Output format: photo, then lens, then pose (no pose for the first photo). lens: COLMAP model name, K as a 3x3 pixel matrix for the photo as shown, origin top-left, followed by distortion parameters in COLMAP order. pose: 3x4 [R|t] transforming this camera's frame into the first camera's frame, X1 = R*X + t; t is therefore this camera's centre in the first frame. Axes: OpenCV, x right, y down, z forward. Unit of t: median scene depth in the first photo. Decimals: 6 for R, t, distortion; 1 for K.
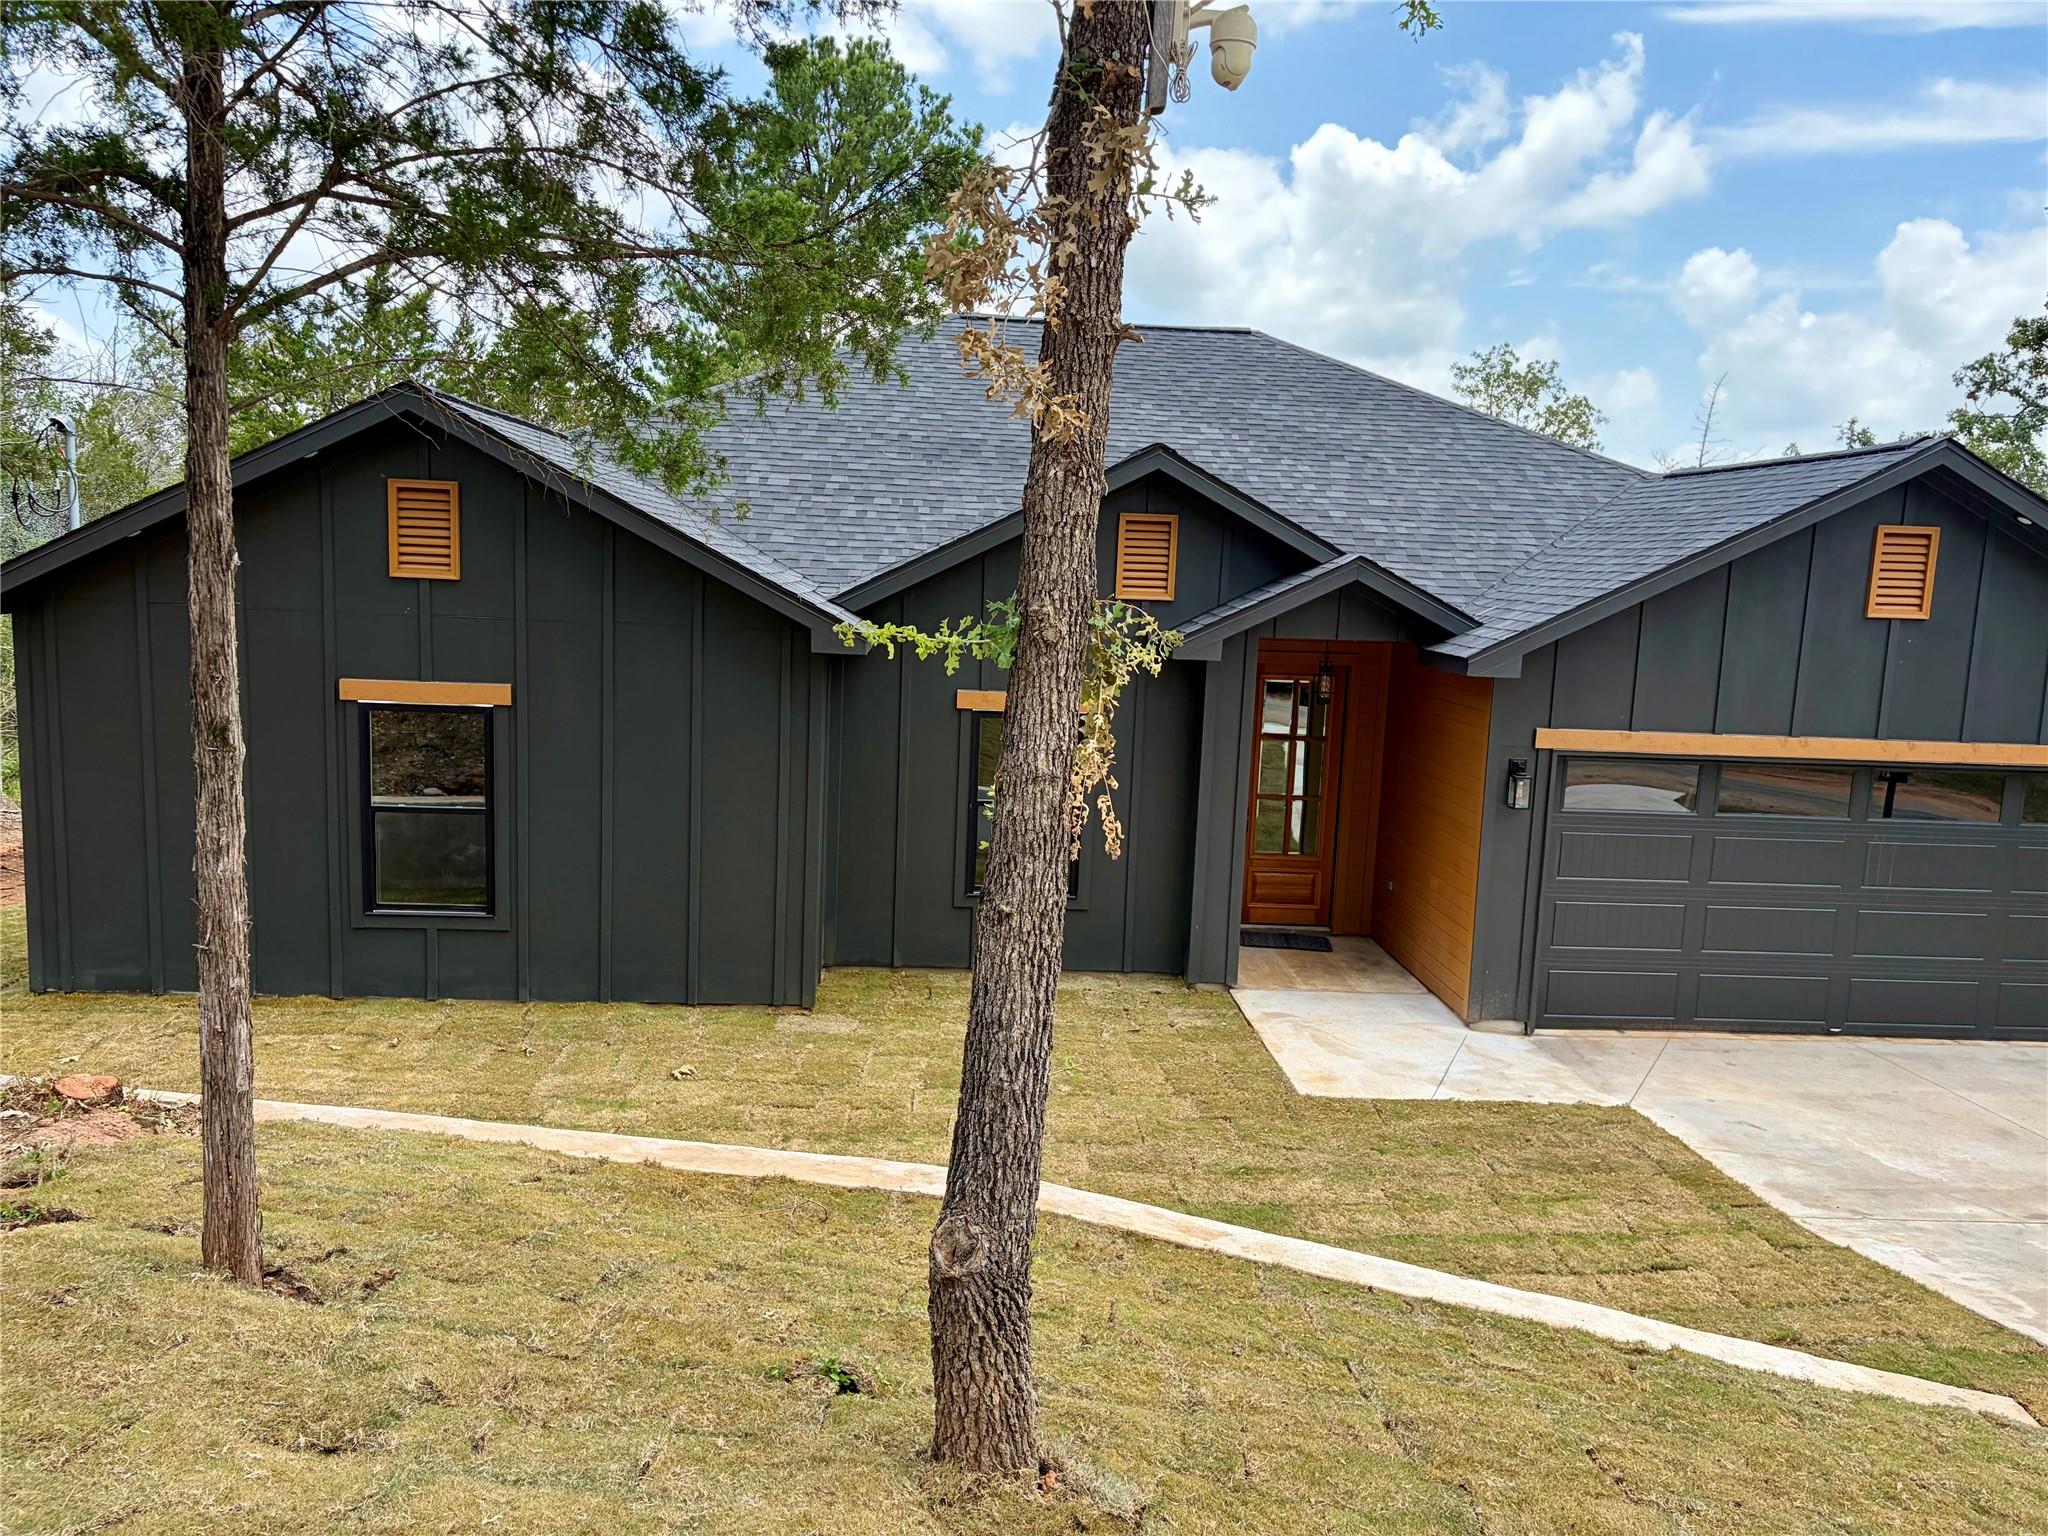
lens RADIAL K [[1560.3, 0, 1012.4], [0, 1560.3, 767.1], [0, 0, 1]] dist [0.050383, -0.052164]
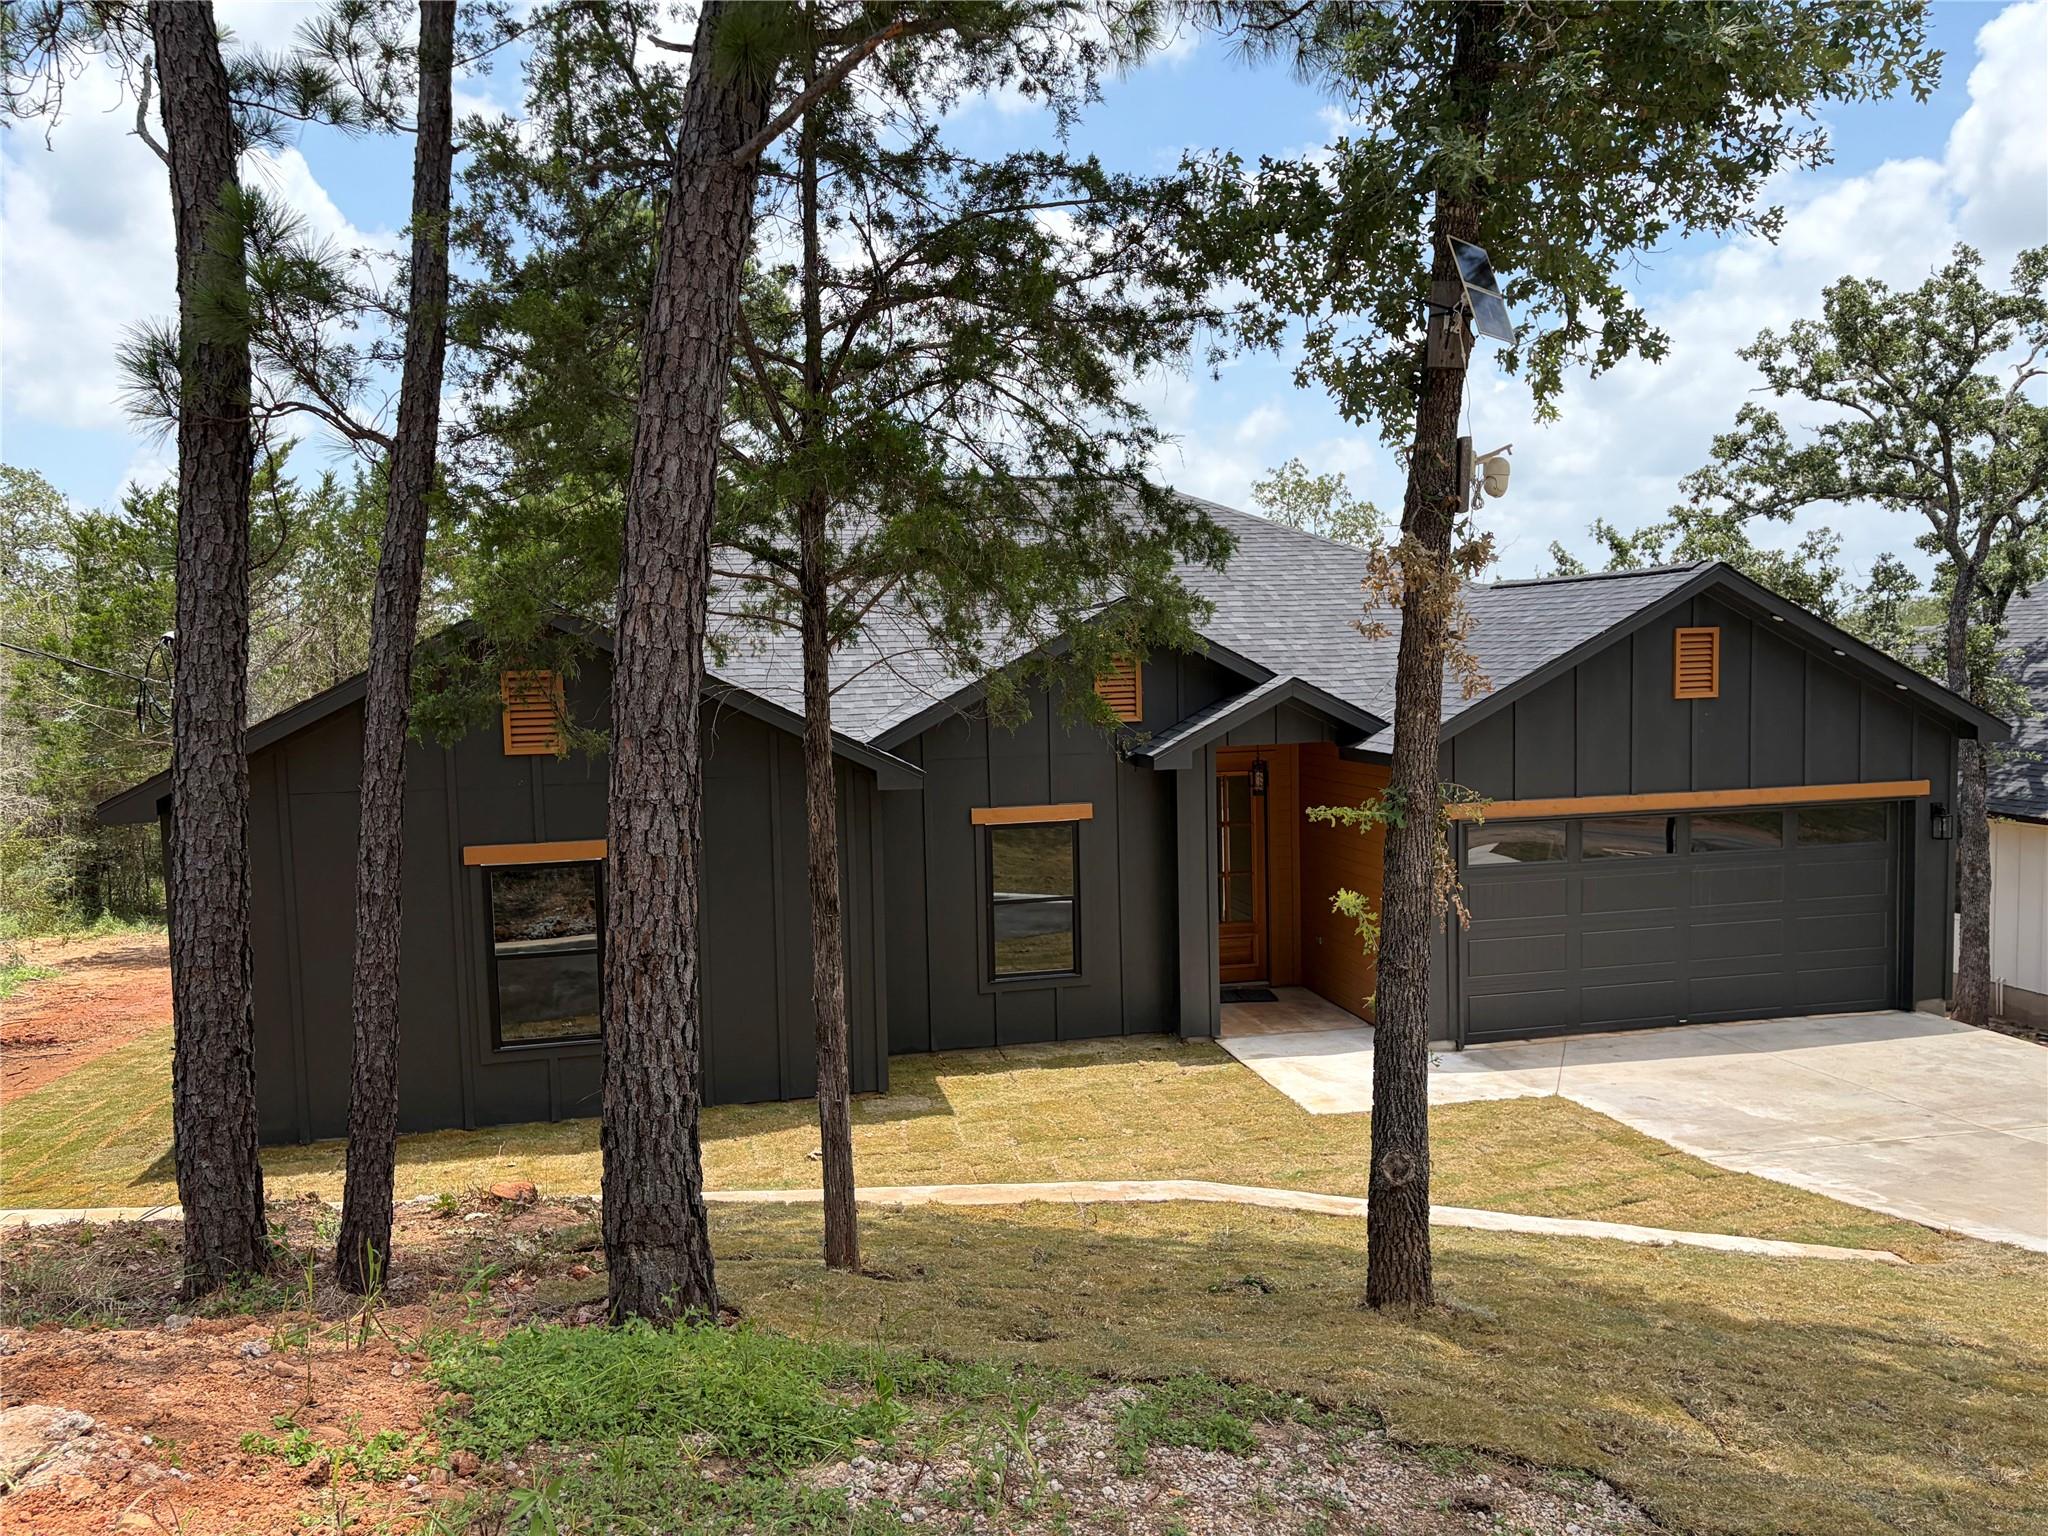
lens RADIAL K [[1560.3, 0, 1028.6], [0, 1560.3, 767.9], [0, 0, 1]] dist [0.050383, -0.052164]
pose [[0.983629, -0.076975, 0.162939, -0.231098], [0.085653, 0.995220, -0.046910, -0.027657], [-0.158549, 0.060099, 0.985520, -0.220104]]
